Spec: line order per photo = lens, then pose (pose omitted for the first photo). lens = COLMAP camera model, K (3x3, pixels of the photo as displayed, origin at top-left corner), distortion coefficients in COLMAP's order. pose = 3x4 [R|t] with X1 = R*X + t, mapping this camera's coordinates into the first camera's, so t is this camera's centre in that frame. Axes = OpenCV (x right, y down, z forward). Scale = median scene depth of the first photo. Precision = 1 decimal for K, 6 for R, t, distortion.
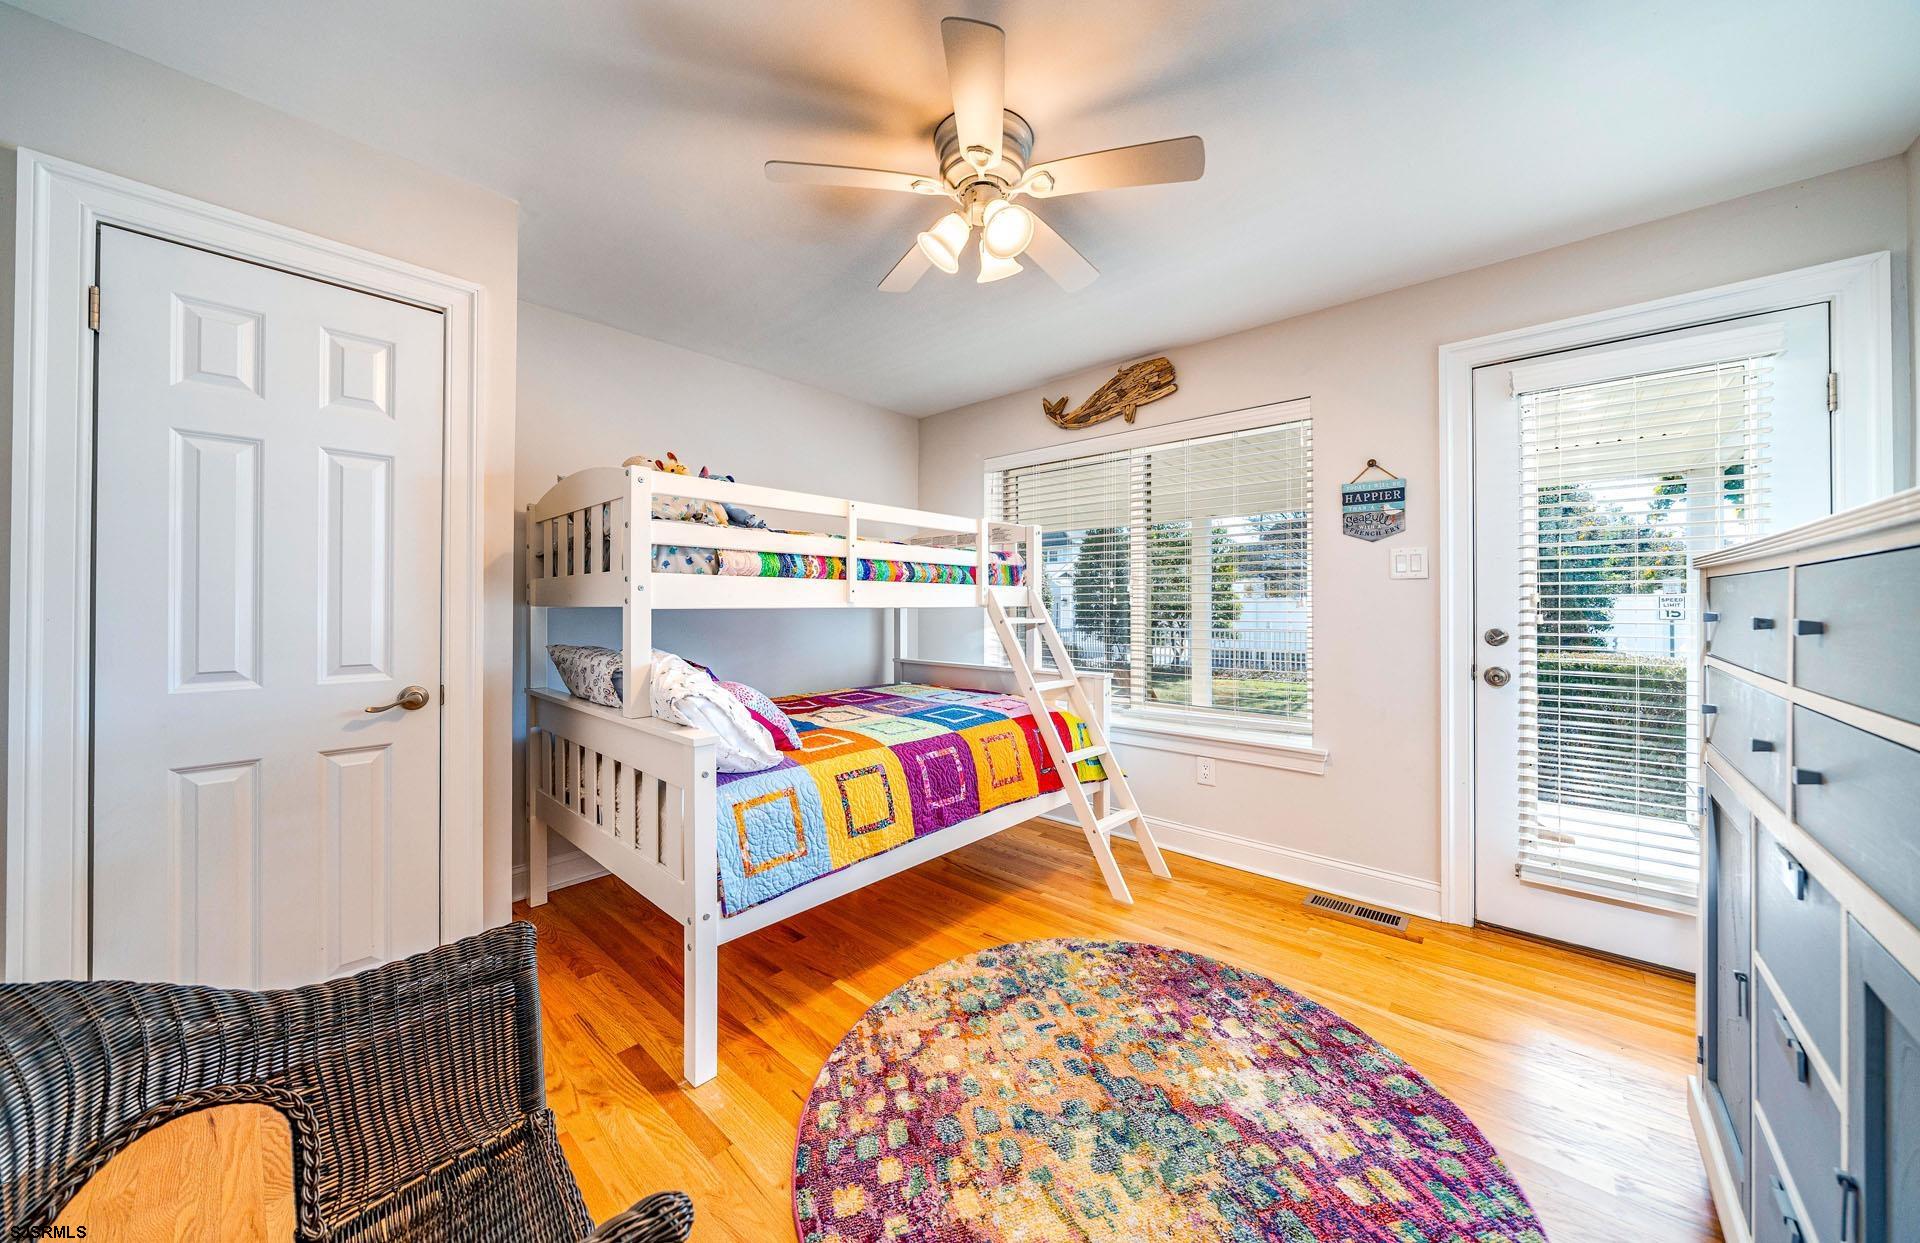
lens RADIAL K [[651.7, 0, 959.6], [0, 651.7, 602.8], [0, 0, 1]] dist [0.001217, -0.000040]
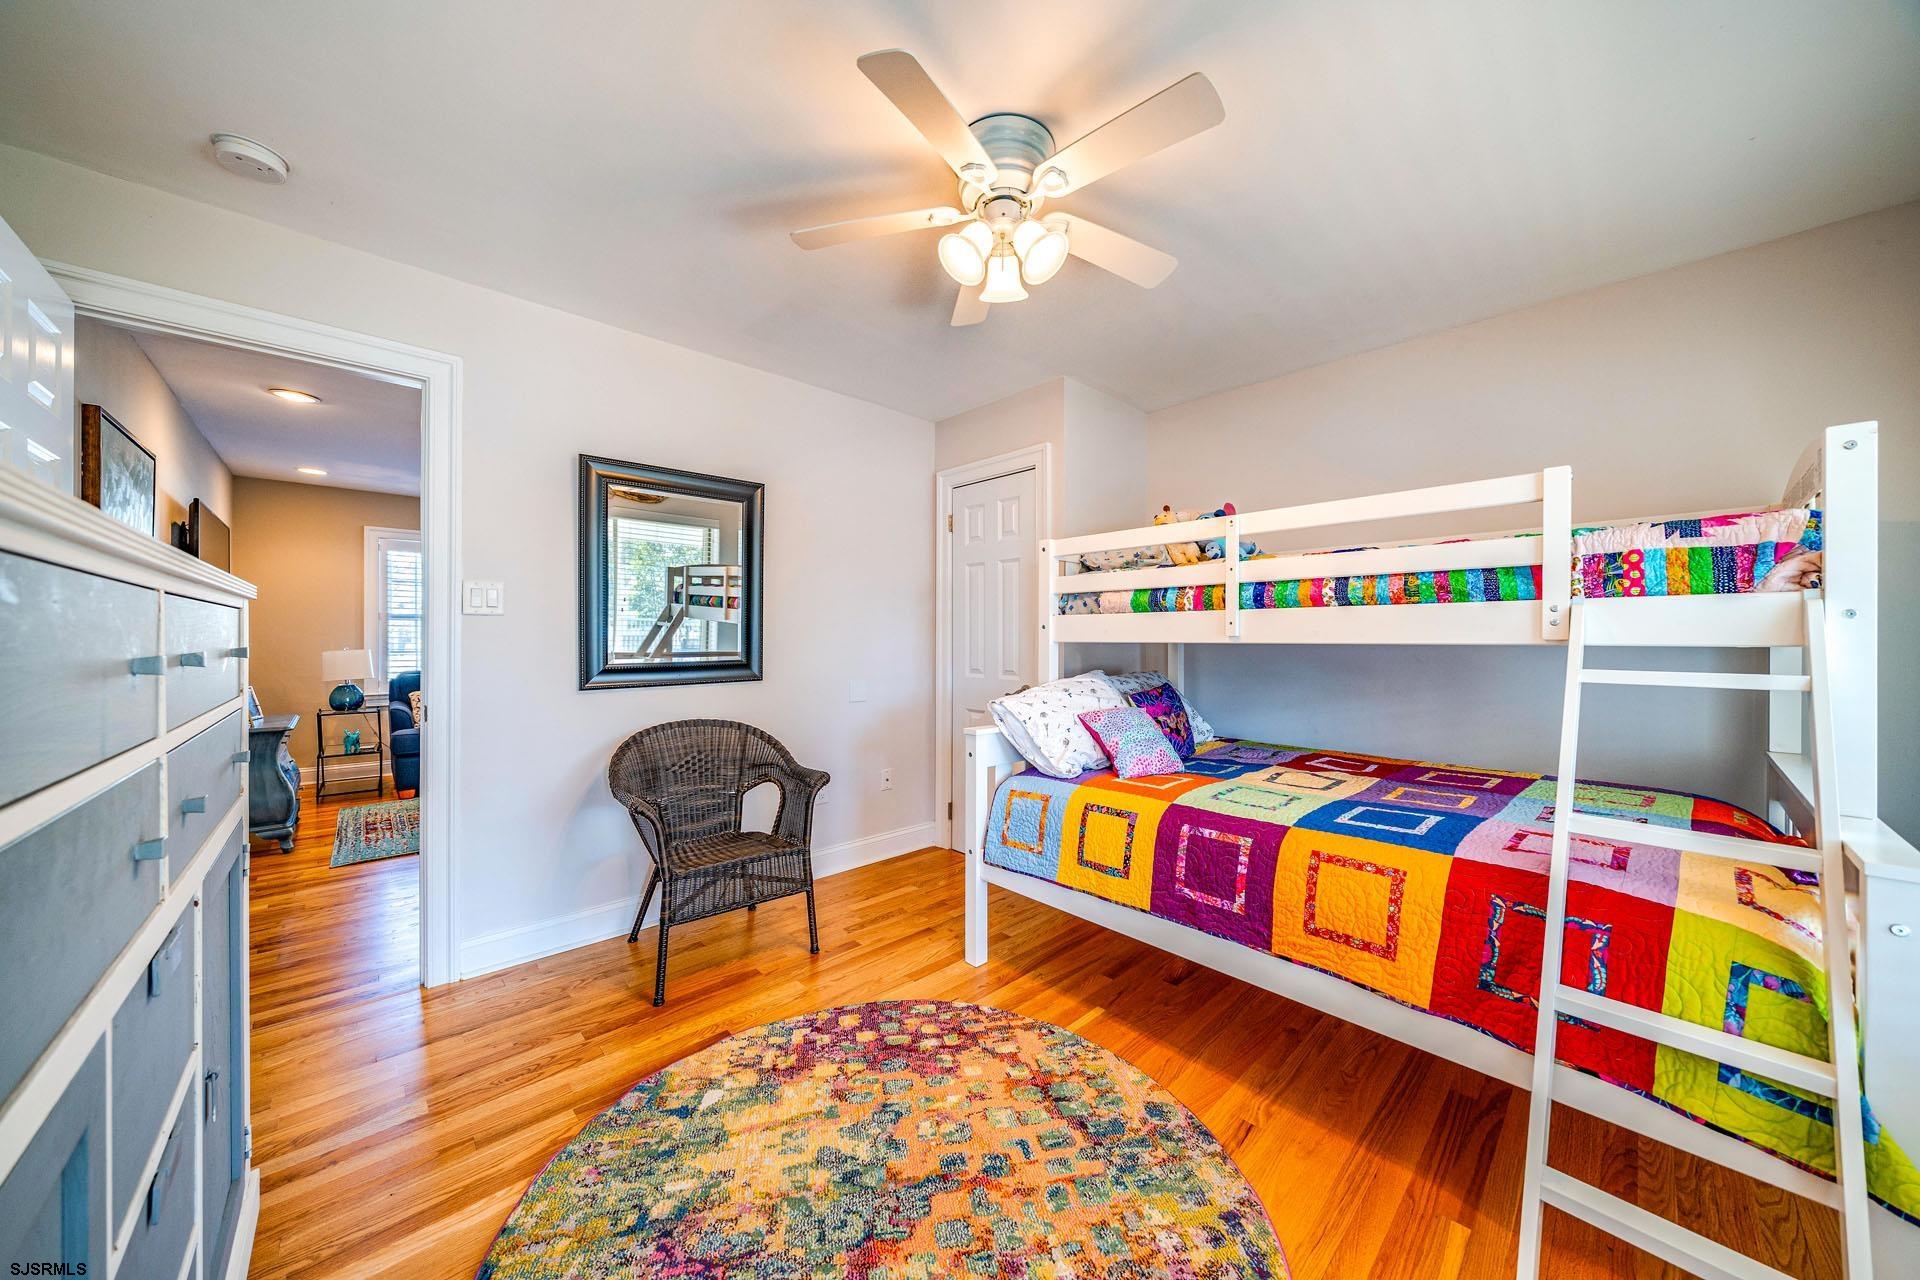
lens RADIAL K [[647.7, 0, 960.0], [0, 647.7, 642.4], [0, 0, 1]] dist [-0.001000, -0.000049]
pose [[-0.083232, 0.002221, -0.996528, 0.913204], [0.000387, 0.999998, 0.002197, 0.007253], [0.996530, -0.000203, -0.083233, 0.944301]]
